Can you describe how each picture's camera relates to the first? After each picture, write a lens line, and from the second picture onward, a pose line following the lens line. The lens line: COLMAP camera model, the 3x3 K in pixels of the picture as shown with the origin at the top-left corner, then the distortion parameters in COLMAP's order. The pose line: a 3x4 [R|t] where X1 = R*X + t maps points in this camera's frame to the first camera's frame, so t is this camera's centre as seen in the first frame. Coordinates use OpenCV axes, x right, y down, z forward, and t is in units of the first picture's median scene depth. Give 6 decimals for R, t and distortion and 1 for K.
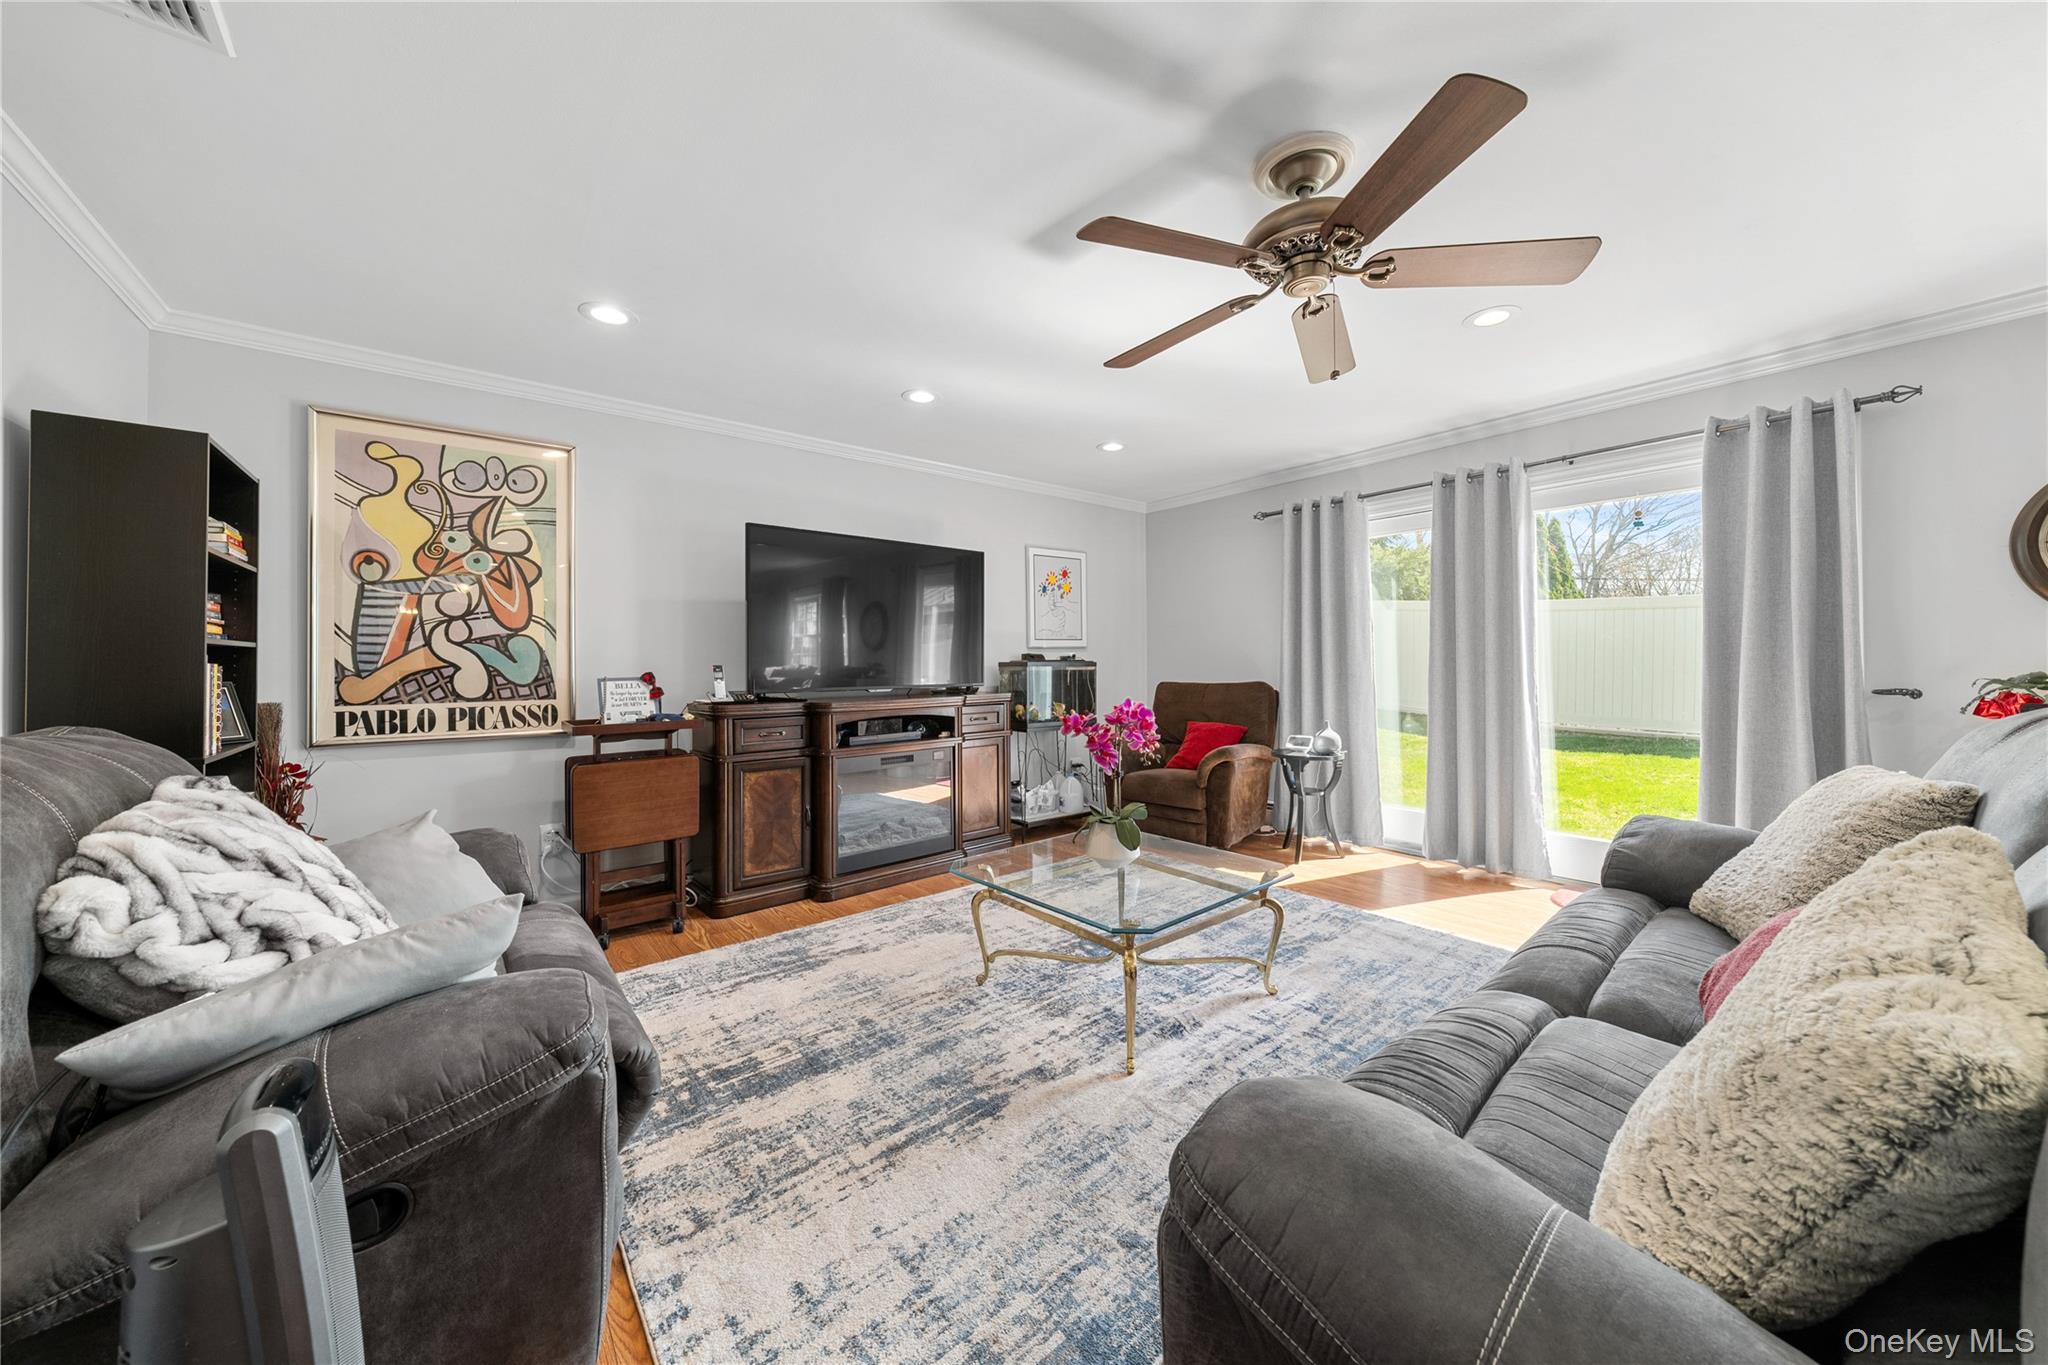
lens RADIAL K [[699.8, 0, 1033.6], [0, 699.8, 654.1], [0, 0, 1]] dist [-0.002483, 0.000204]
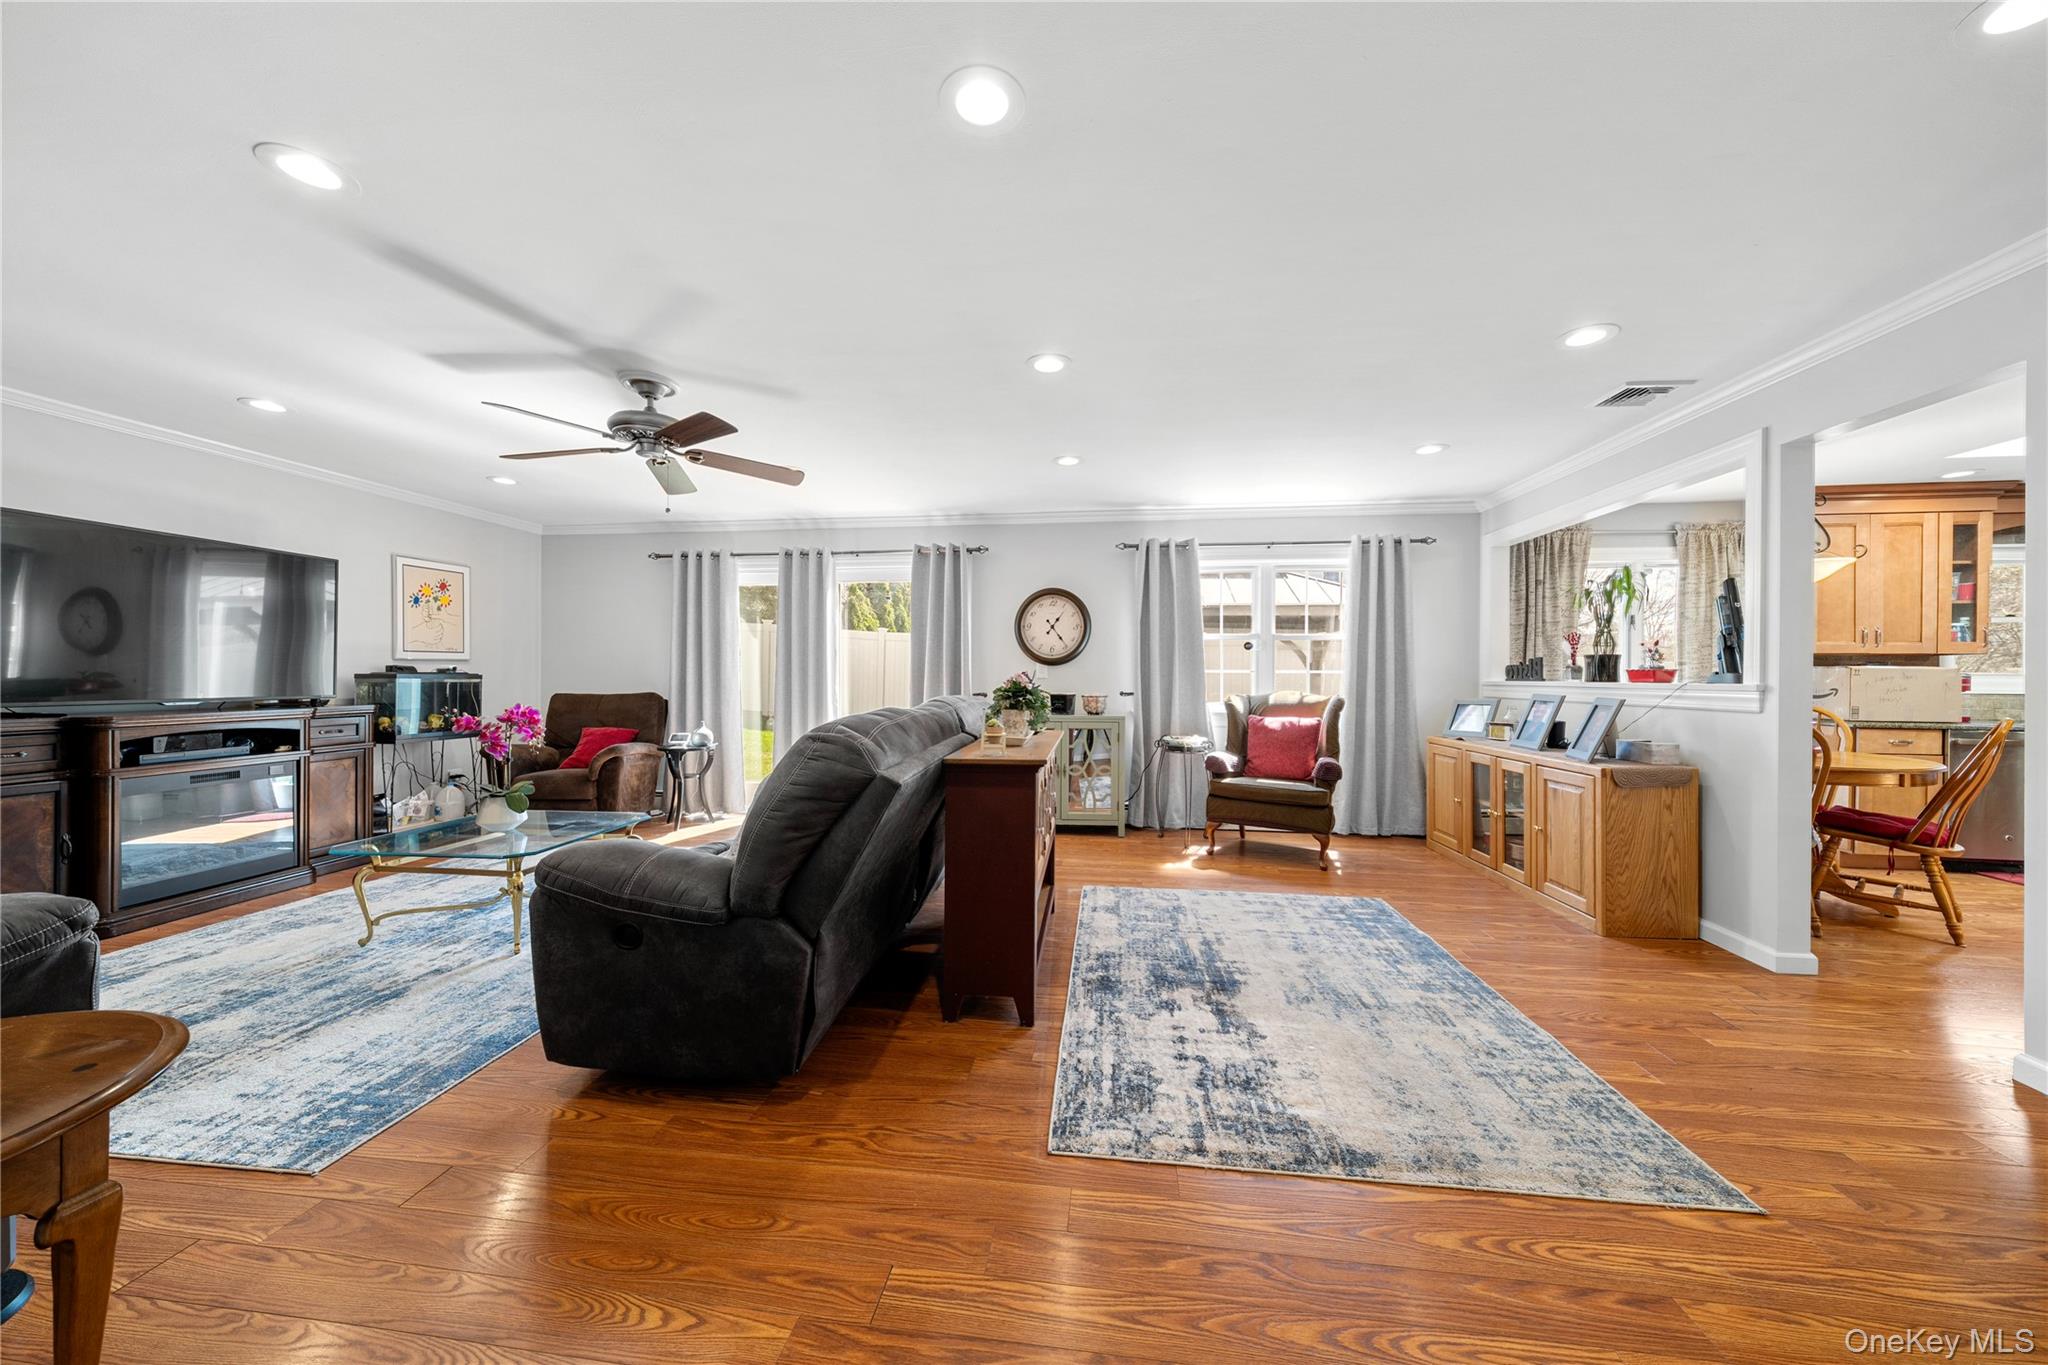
lens RADIAL K [[699.8, 0, 1027.8], [0, 699.8, 678.0], [0, 0, 1]] dist [-0.002483, 0.000204]
pose [[0.723033, 0.009066, 0.690754, -0.064833], [-0.018196, 0.999817, 0.005924, -0.007321], [-0.690573, -0.016852, 0.723066, -0.490142]]
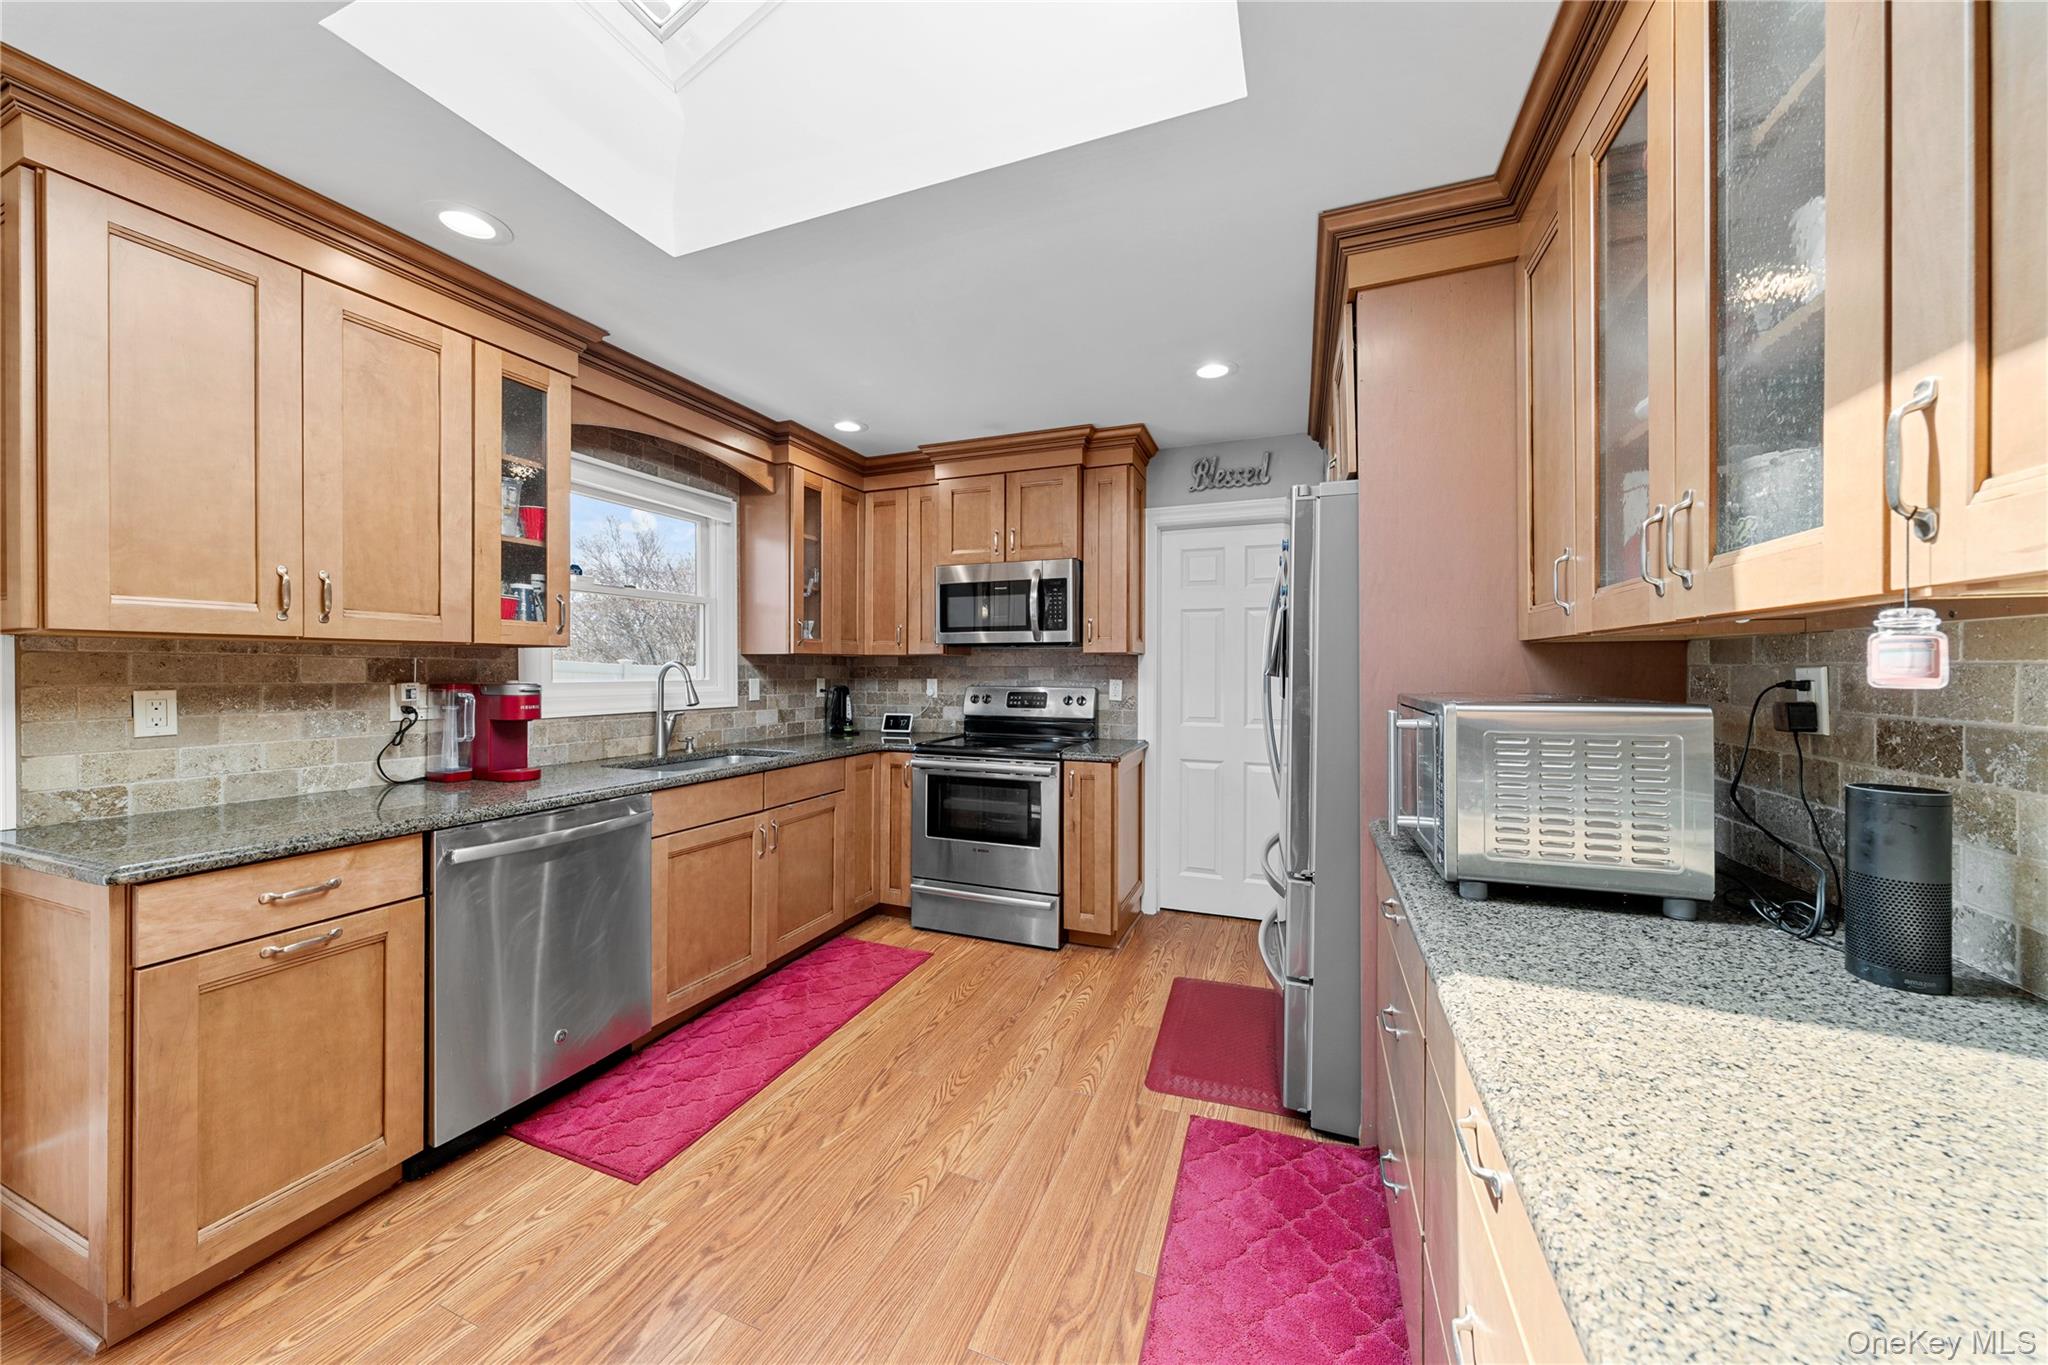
lens RADIAL K [[699.8, 0, 1032.2], [0, 699.8, 671.7], [0, 0, 1]] dist [-0.002483, 0.000204]
pose [[-0.496066, 0.003830, 0.868277, 1.396392], [-0.005911, 0.999952, -0.007788, -0.052639], [-0.868265, -0.008996, -0.496019, -0.865551]]
